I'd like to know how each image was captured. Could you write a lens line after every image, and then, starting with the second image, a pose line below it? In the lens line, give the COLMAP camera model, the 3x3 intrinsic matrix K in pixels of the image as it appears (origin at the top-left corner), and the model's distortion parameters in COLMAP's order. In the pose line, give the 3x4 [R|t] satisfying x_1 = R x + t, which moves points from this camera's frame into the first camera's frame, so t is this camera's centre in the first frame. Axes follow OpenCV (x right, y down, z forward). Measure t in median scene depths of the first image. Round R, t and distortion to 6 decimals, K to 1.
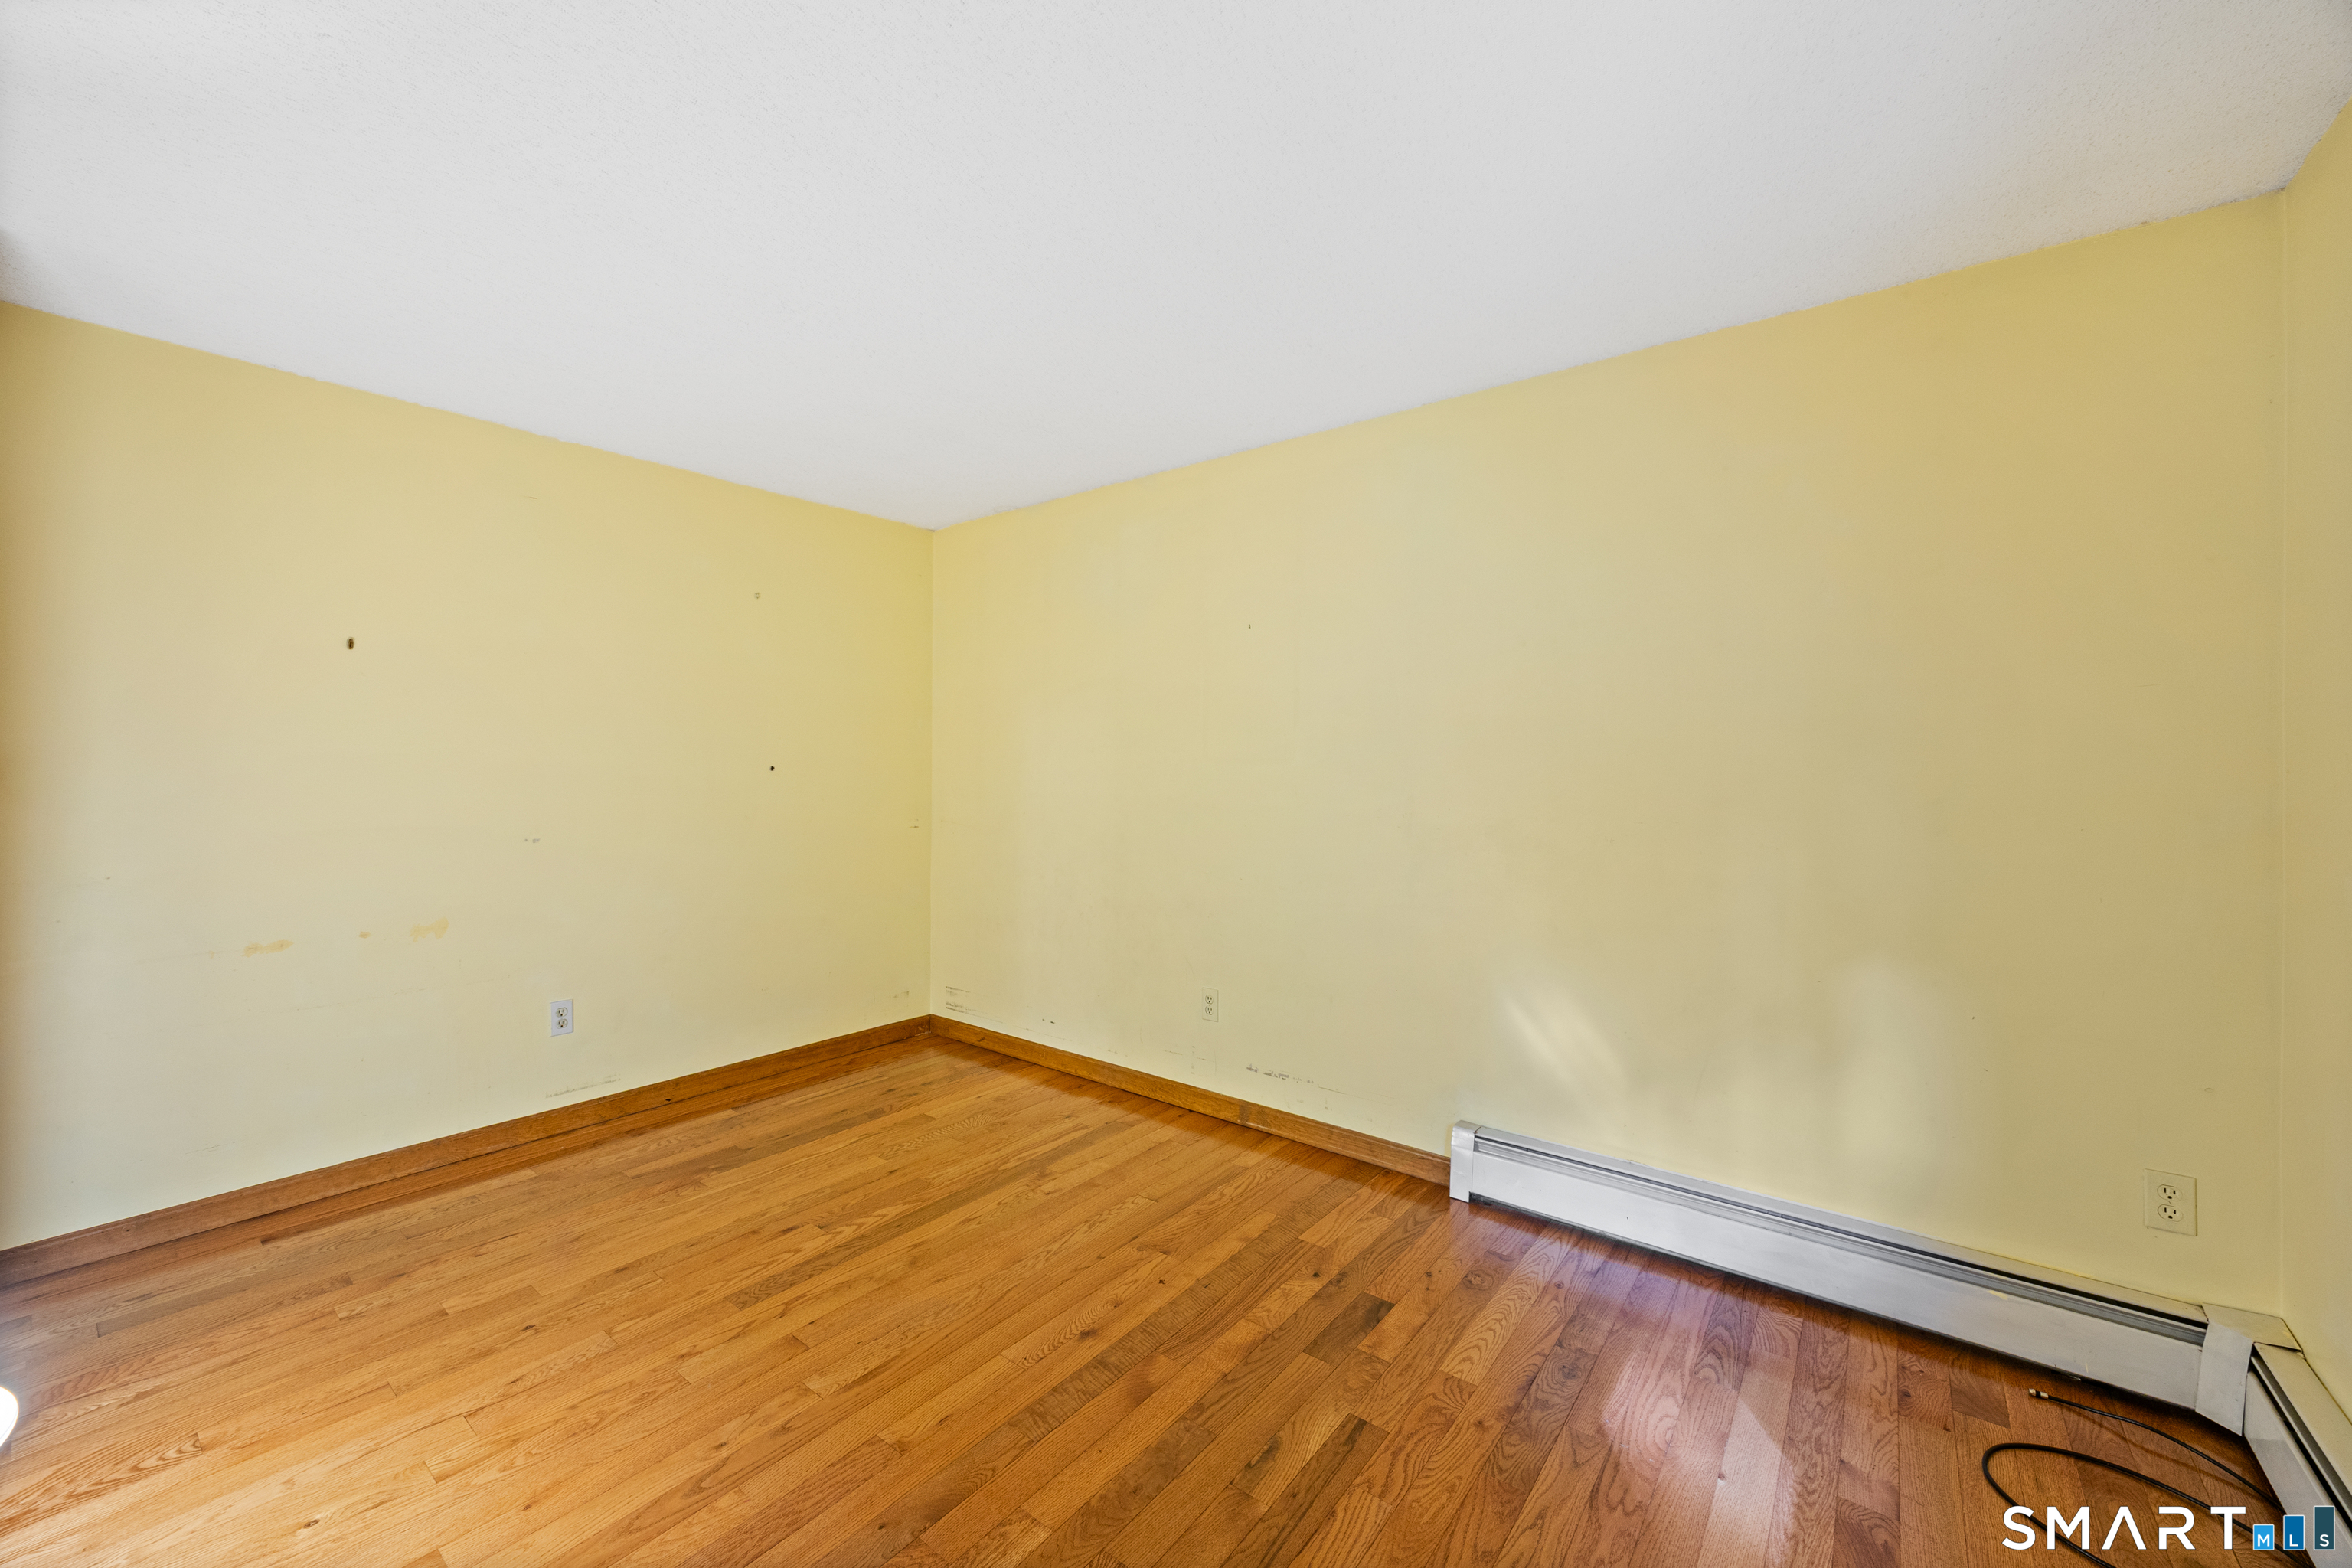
lens RADIAL K [[918.5, 0, 1175.3], [0, 918.5, 775.4], [0, 0, 1]] dist [-0.007245, 0.001264]
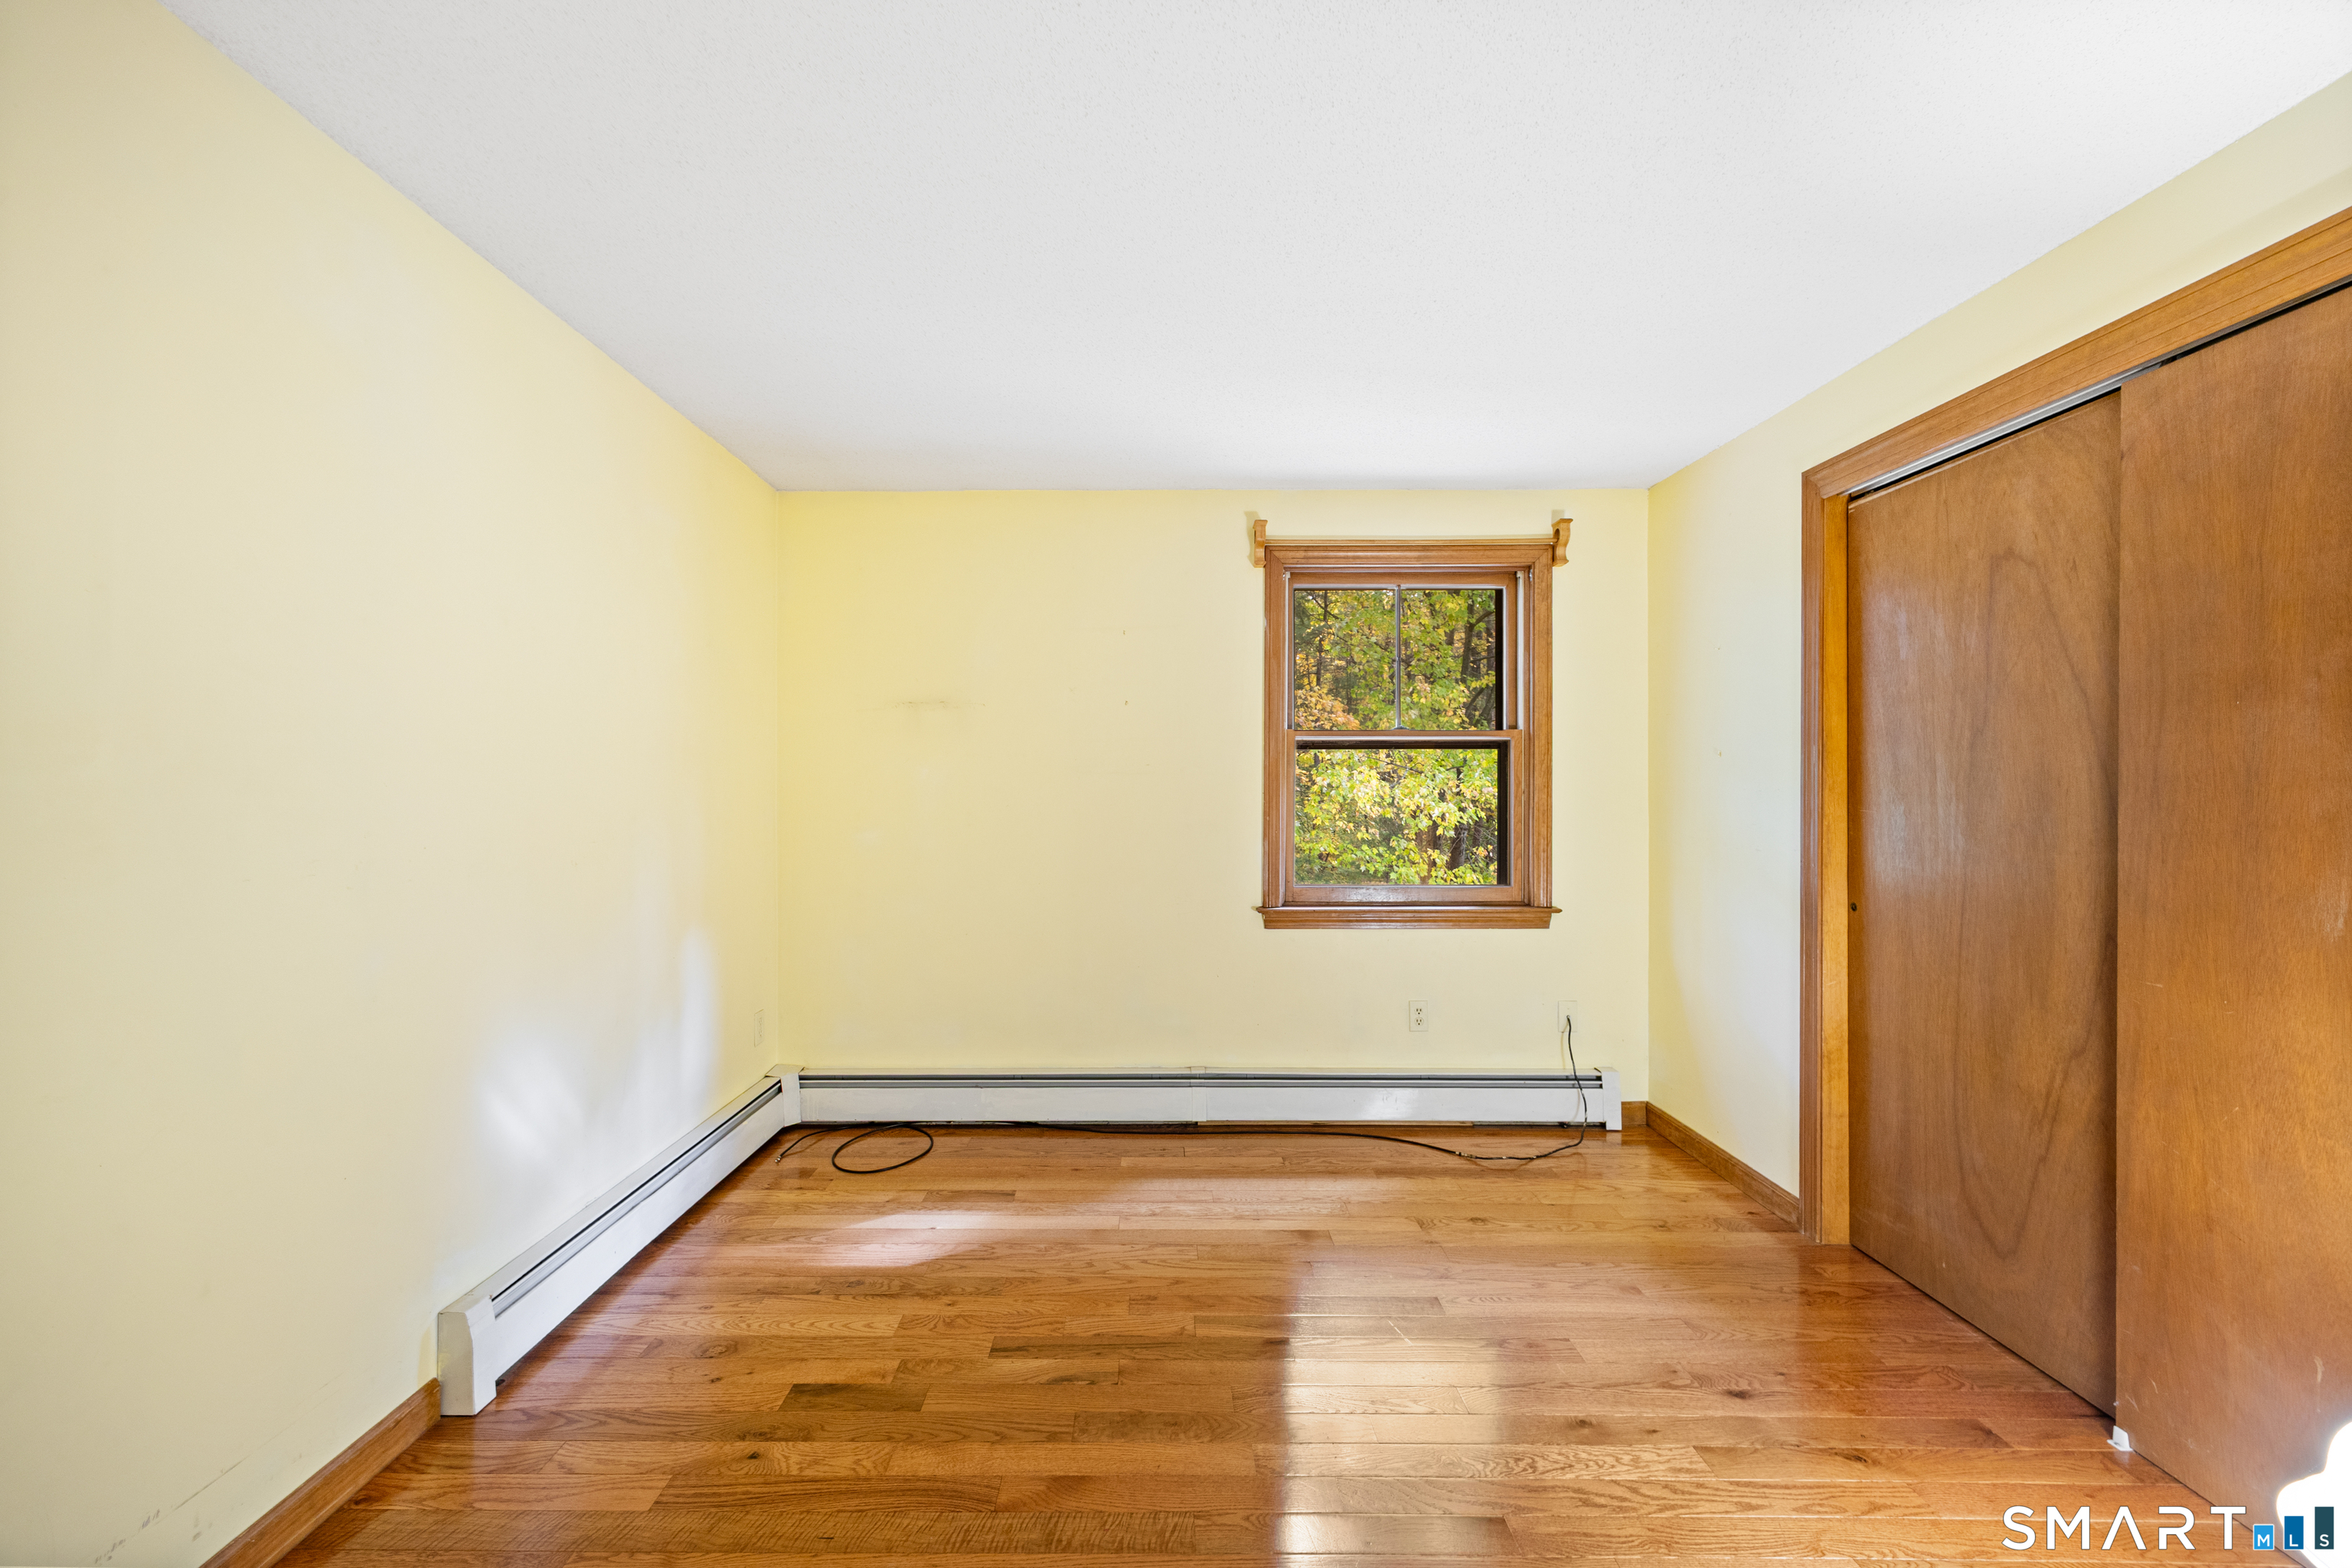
lens RADIAL K [[918.5, 0, 1164.5], [0, 918.5, 785.5], [0, 0, 1]] dist [-0.007245, 0.001264]
pose [[-0.633814, -0.001511, 0.773484, -0.805193], [0.003117, 0.999985, 0.004508, -0.010522], [-0.773479, 0.005268, -0.633800, 1.523271]]
